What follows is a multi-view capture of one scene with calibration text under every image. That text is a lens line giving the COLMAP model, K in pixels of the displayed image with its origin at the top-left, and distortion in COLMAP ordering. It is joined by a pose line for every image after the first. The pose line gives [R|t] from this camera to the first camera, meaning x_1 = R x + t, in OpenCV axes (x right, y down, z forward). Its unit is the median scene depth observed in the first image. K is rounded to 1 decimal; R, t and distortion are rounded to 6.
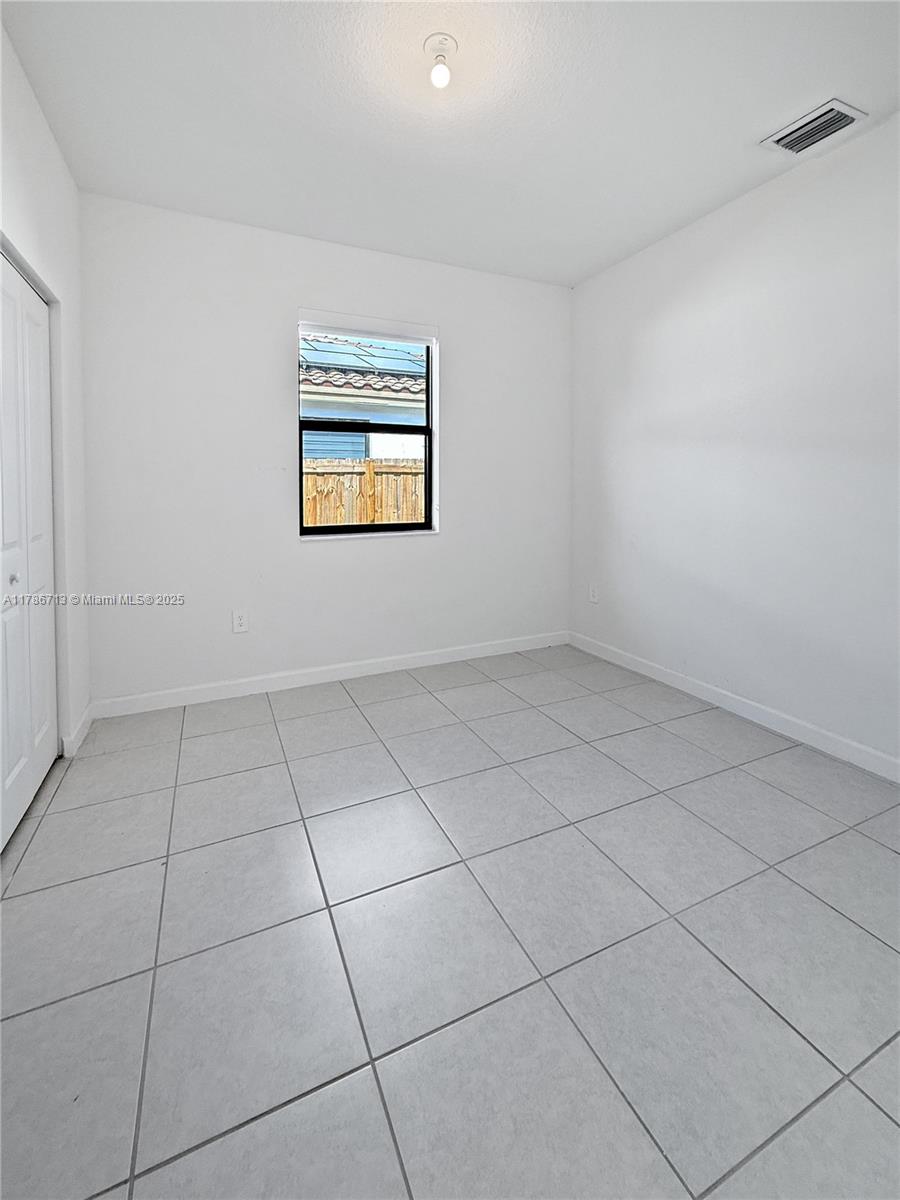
lens RADIAL K [[484.8, 0, 441.8], [0, 484.8, 593.8], [0, 0, 1]] dist [0.000992, 0.000090]
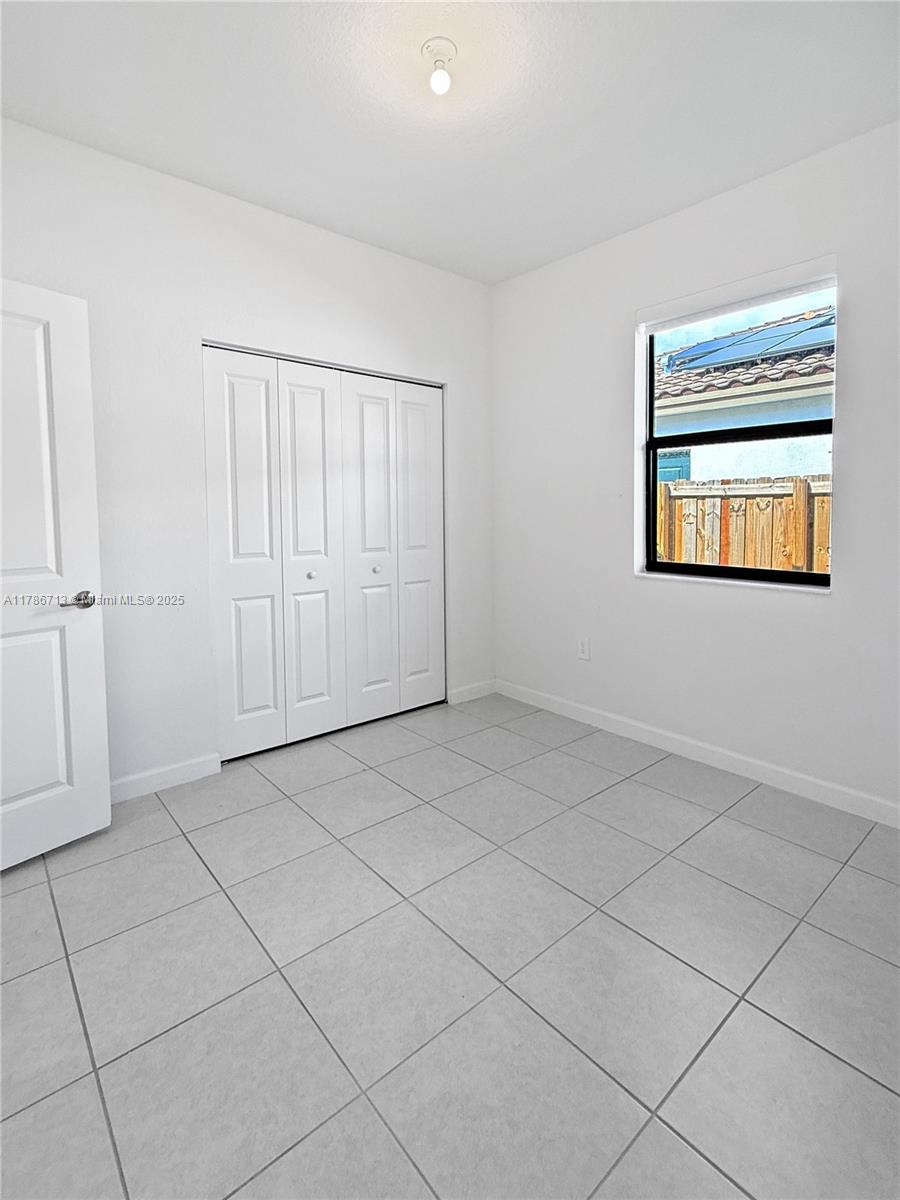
lens RADIAL K [[552.4, 0, 431.0], [0, 552.4, 607.7], [0, 0, 1]] dist [0.001801, -0.001020]
pose [[0.283113, 0.165164, -0.944758, 0.607578], [-0.202432, 0.973159, 0.109466, -0.091542], [0.937480, 0.160258, 0.308948, 0.365703]]
